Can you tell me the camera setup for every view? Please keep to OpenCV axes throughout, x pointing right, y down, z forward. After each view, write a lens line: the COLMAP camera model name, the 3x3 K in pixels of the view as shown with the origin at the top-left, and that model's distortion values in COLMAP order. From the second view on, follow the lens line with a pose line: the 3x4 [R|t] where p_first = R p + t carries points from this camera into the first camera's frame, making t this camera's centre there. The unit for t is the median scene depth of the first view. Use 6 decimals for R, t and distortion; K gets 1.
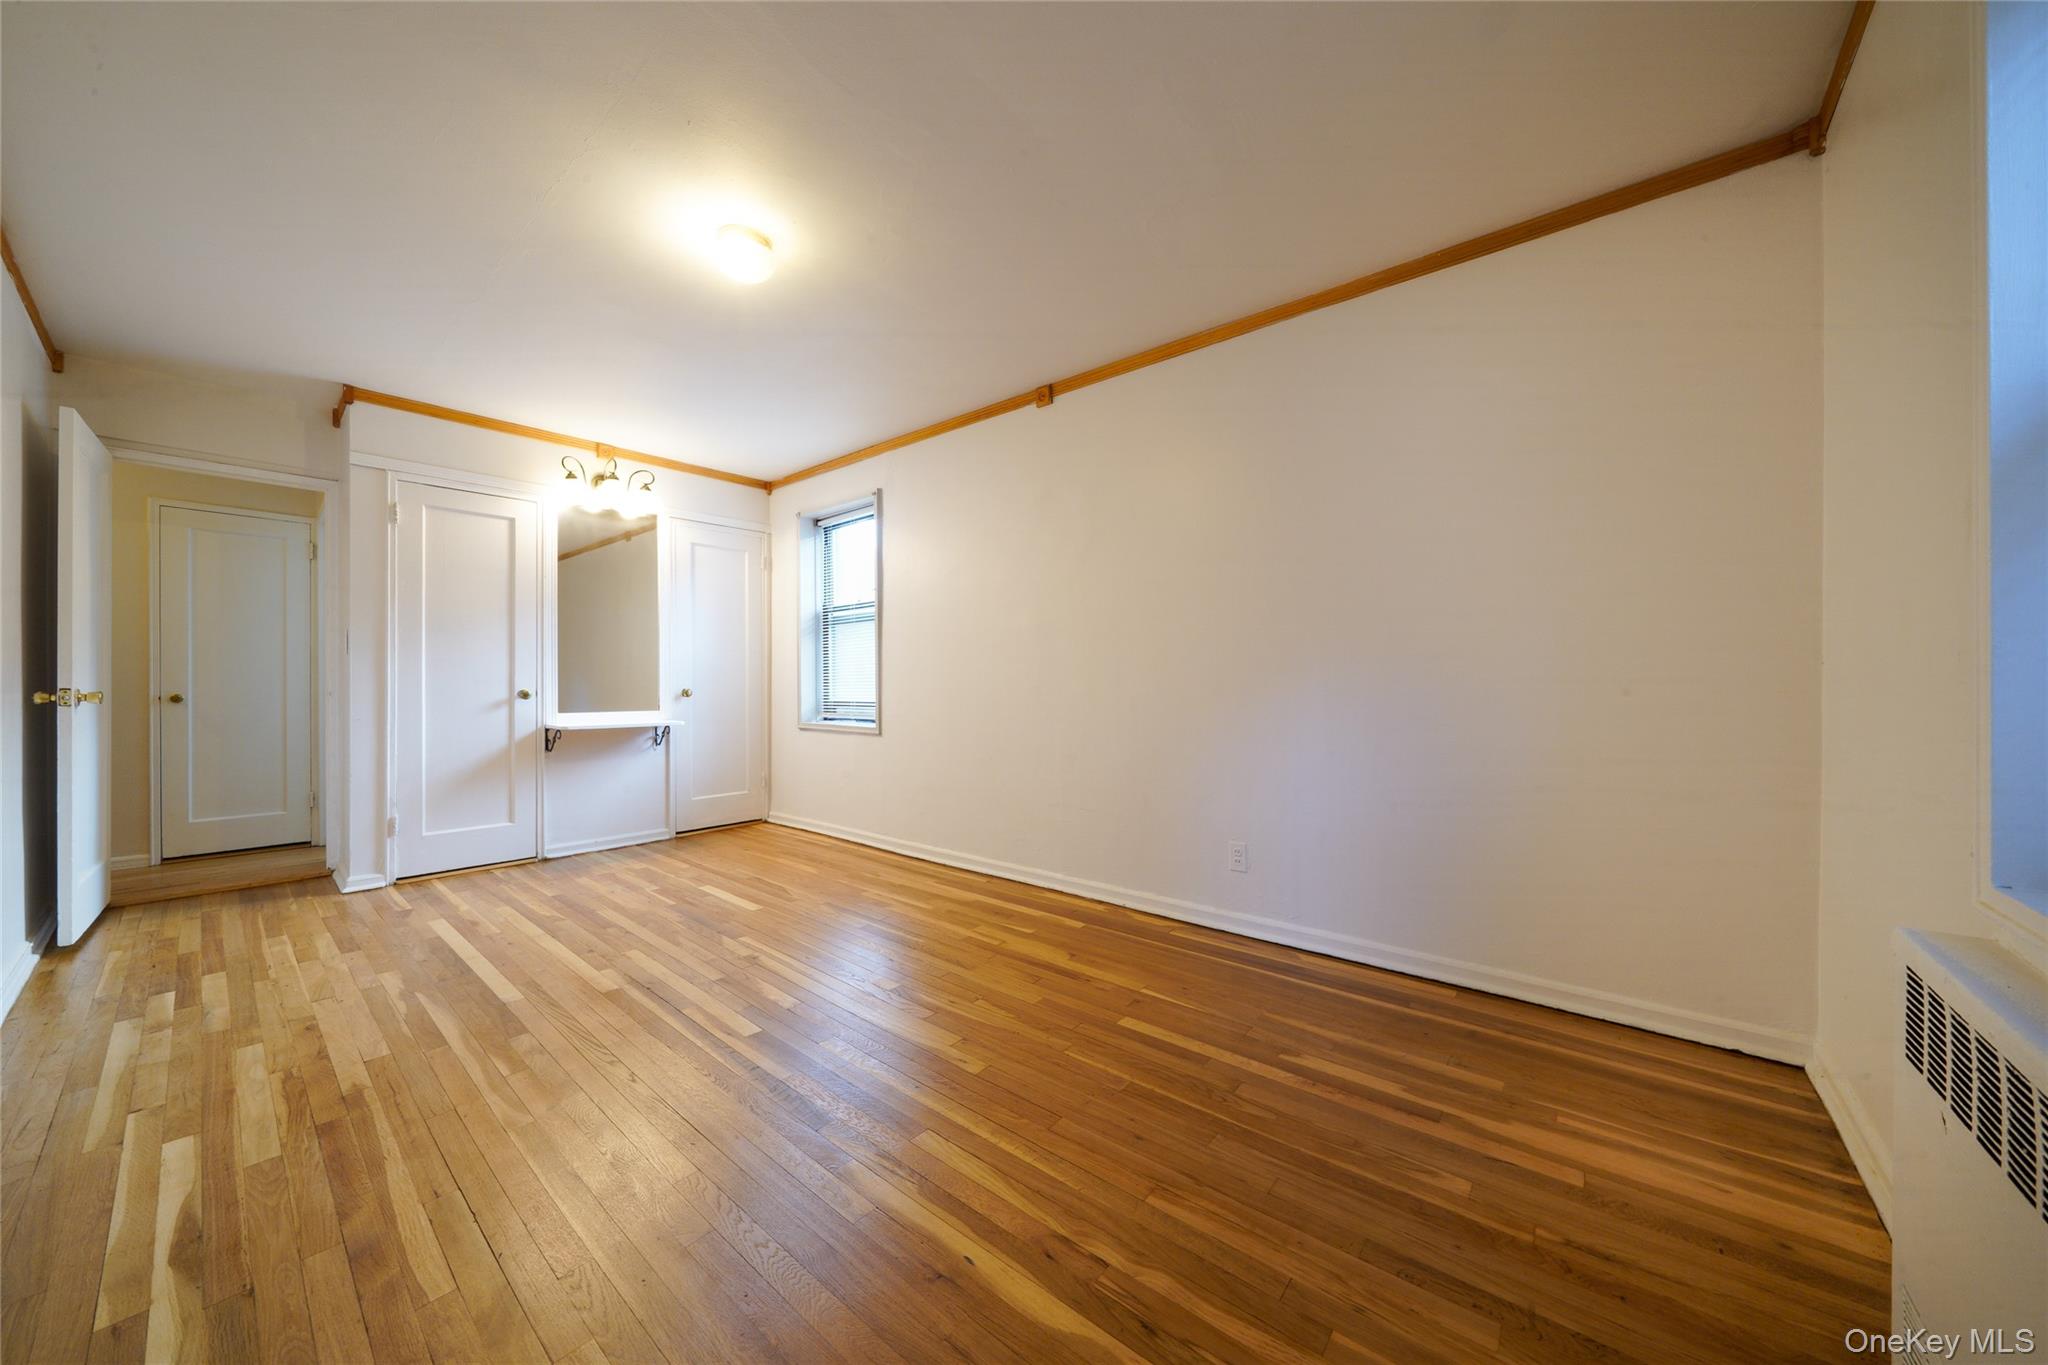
lens RADIAL K [[702.7, 0, 1016.6], [0, 702.7, 683.4], [0, 0, 1]] dist [-0.004394, 0.000119]
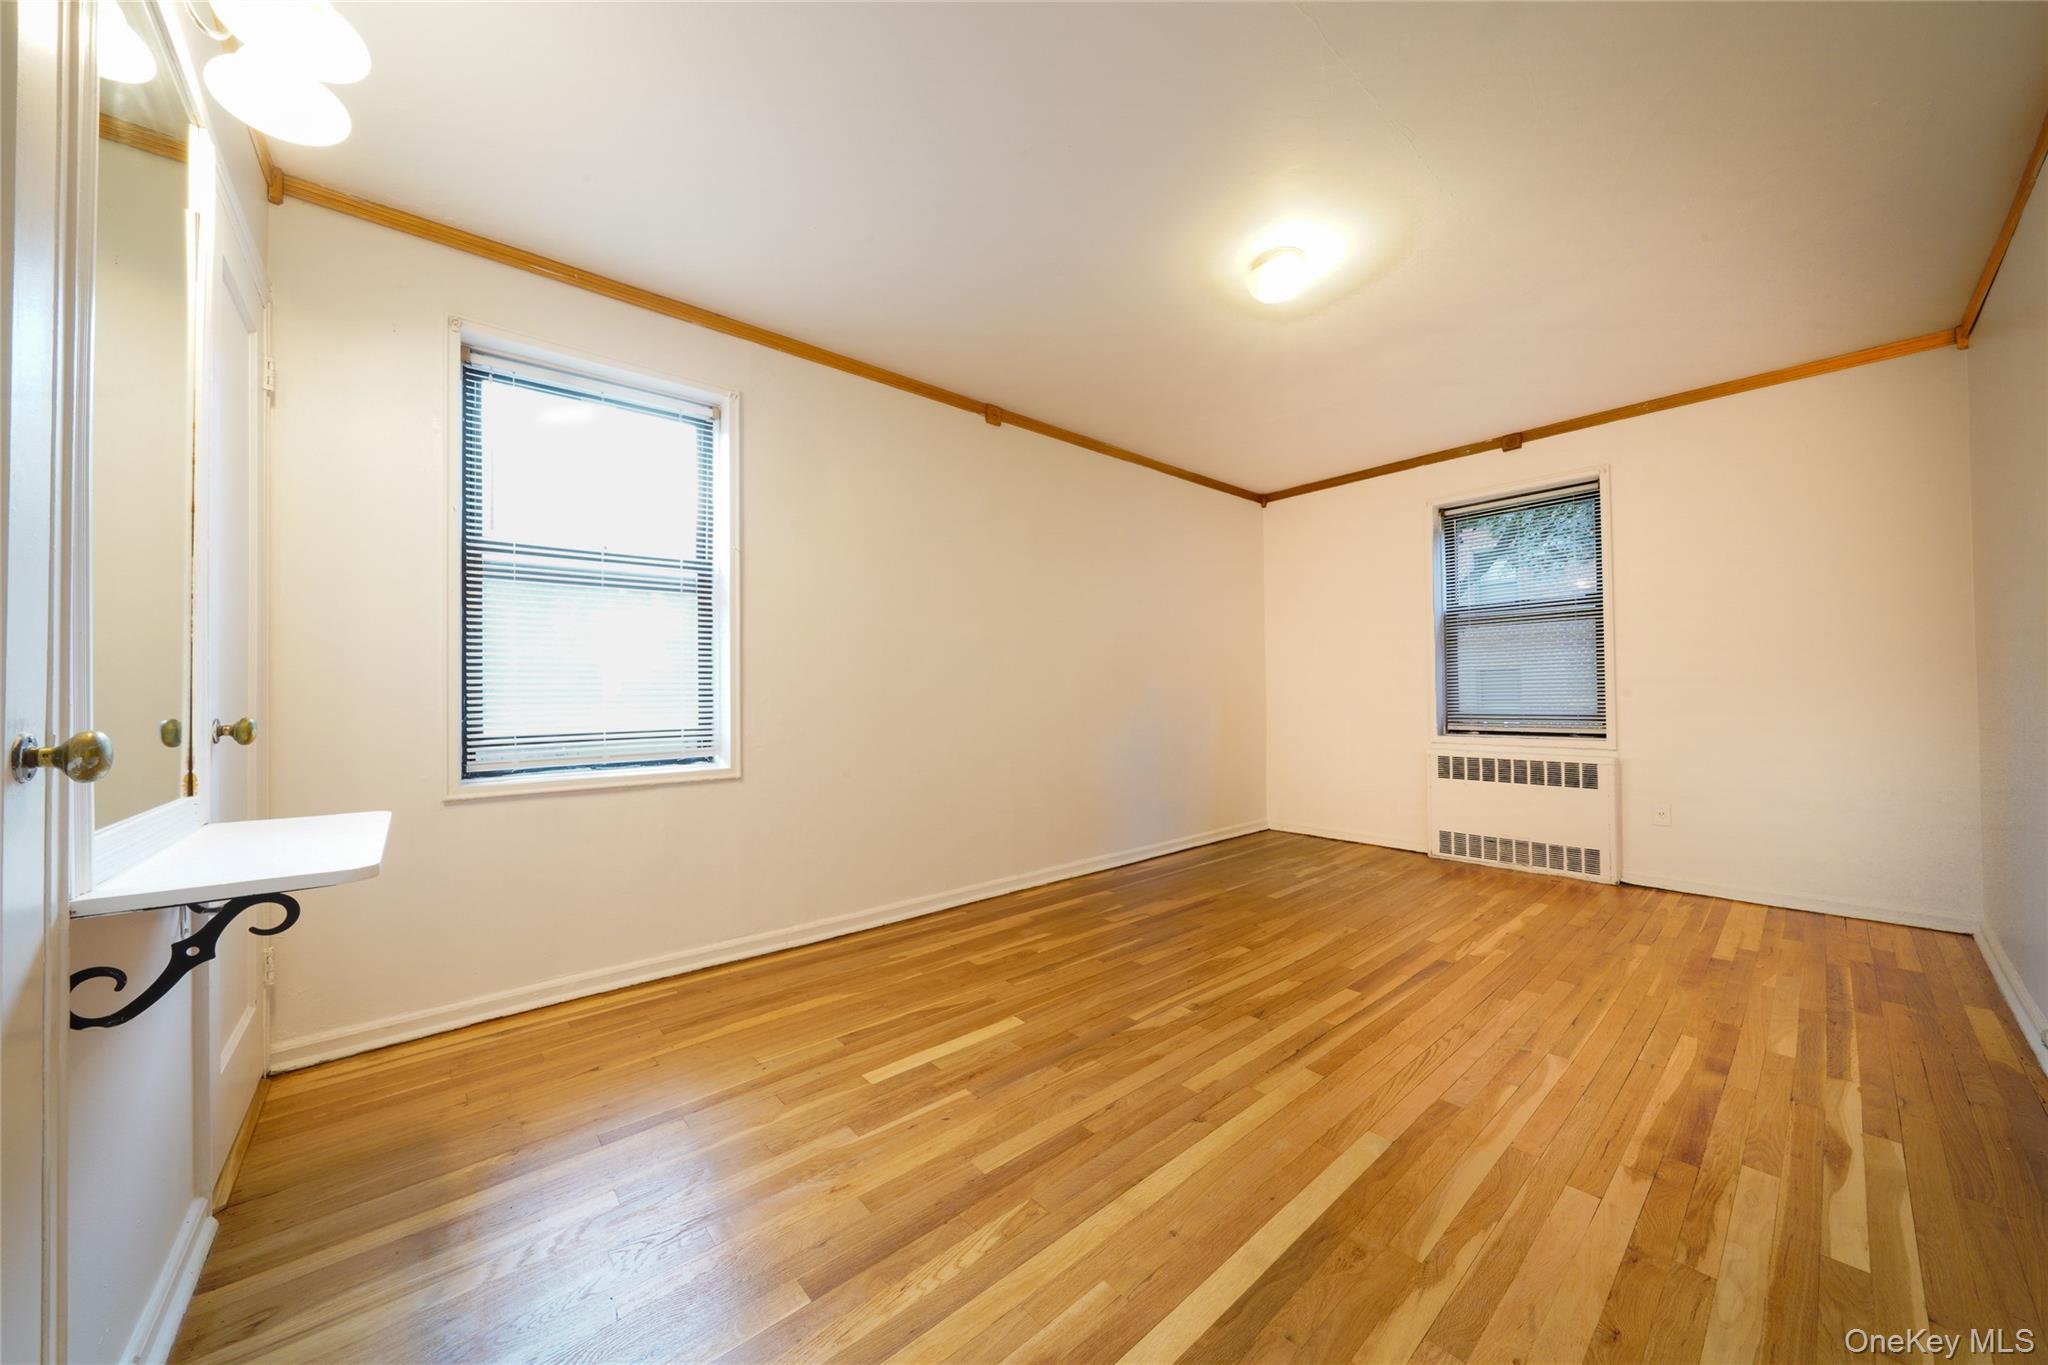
lens RADIAL K [[702.7, 0, 1016.3], [0, 702.7, 685.2], [0, 0, 1]] dist [-0.004394, 0.000119]
pose [[0.157701, 0.013313, 0.987397, -1.167011], [0.009194, 0.999846, -0.014950, 0.001595], [-0.987444, 0.011436, 0.157555, 0.981946]]
